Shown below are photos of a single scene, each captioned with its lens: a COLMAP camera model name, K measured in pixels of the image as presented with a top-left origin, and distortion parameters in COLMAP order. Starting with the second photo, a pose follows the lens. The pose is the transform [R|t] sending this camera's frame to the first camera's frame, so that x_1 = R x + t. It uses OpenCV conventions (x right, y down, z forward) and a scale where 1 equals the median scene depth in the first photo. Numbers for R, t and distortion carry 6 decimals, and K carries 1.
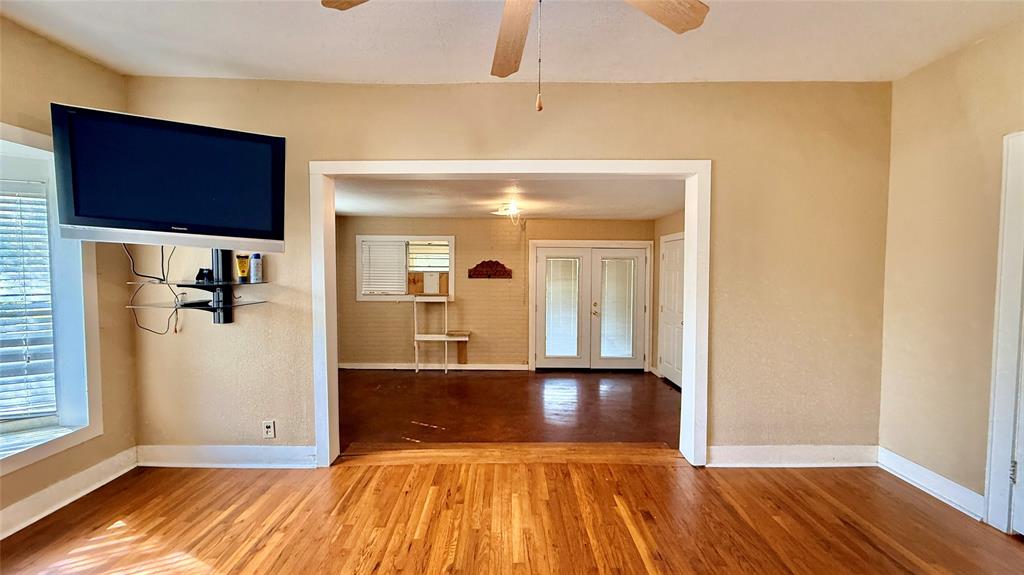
lens RADIAL K [[406.1, 0, 509.0], [0, 406.1, 286.6], [0, 0, 1]] dist [-0.001998, -0.000037]
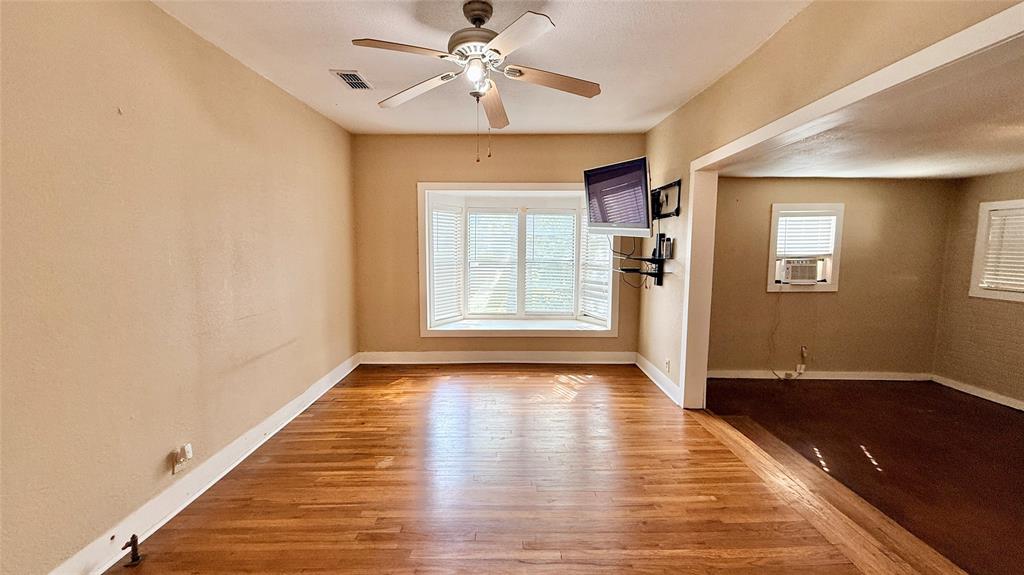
lens RADIAL K [[406.1, 0, 509.0], [0, 406.1, 286.6], [0, 0, 1]] dist [-0.001998, -0.000037]
pose [[-0.010137, 0.095186, -0.995408, 0.772595], [-0.051003, 0.994114, 0.095582, -0.019042], [0.998647, 0.051738, -0.005223, 0.459734]]
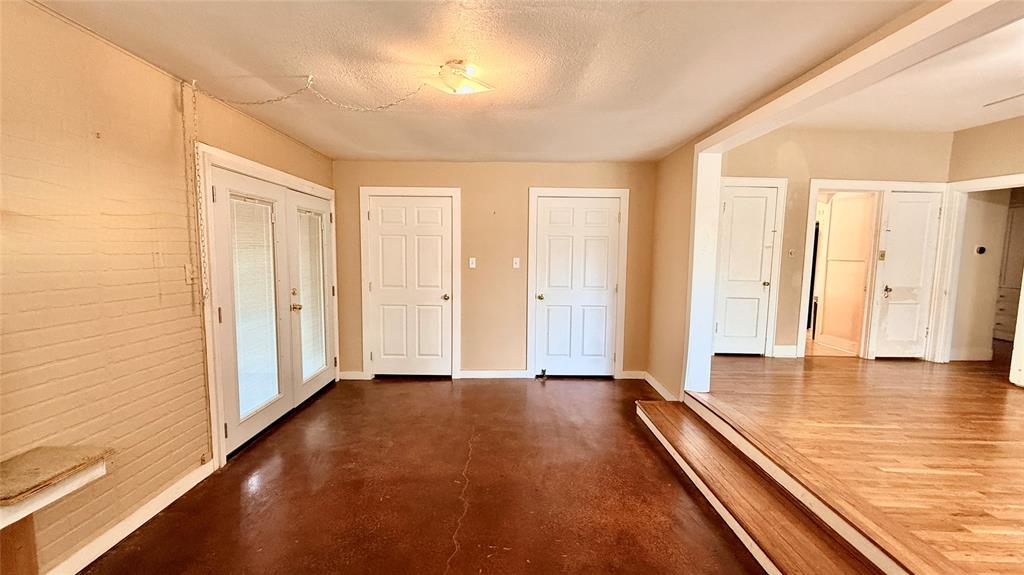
lens RADIAL K [[406.1, 0, 509.0], [0, 406.1, 286.6], [0, 0, 1]] dist [-0.001998, -0.000037]
pose [[0.013225, -0.092217, 0.995651, -0.763298], [0.035068, 0.995168, 0.091707, -0.009641], [-0.999297, 0.033703, 0.016395, 1.593278]]
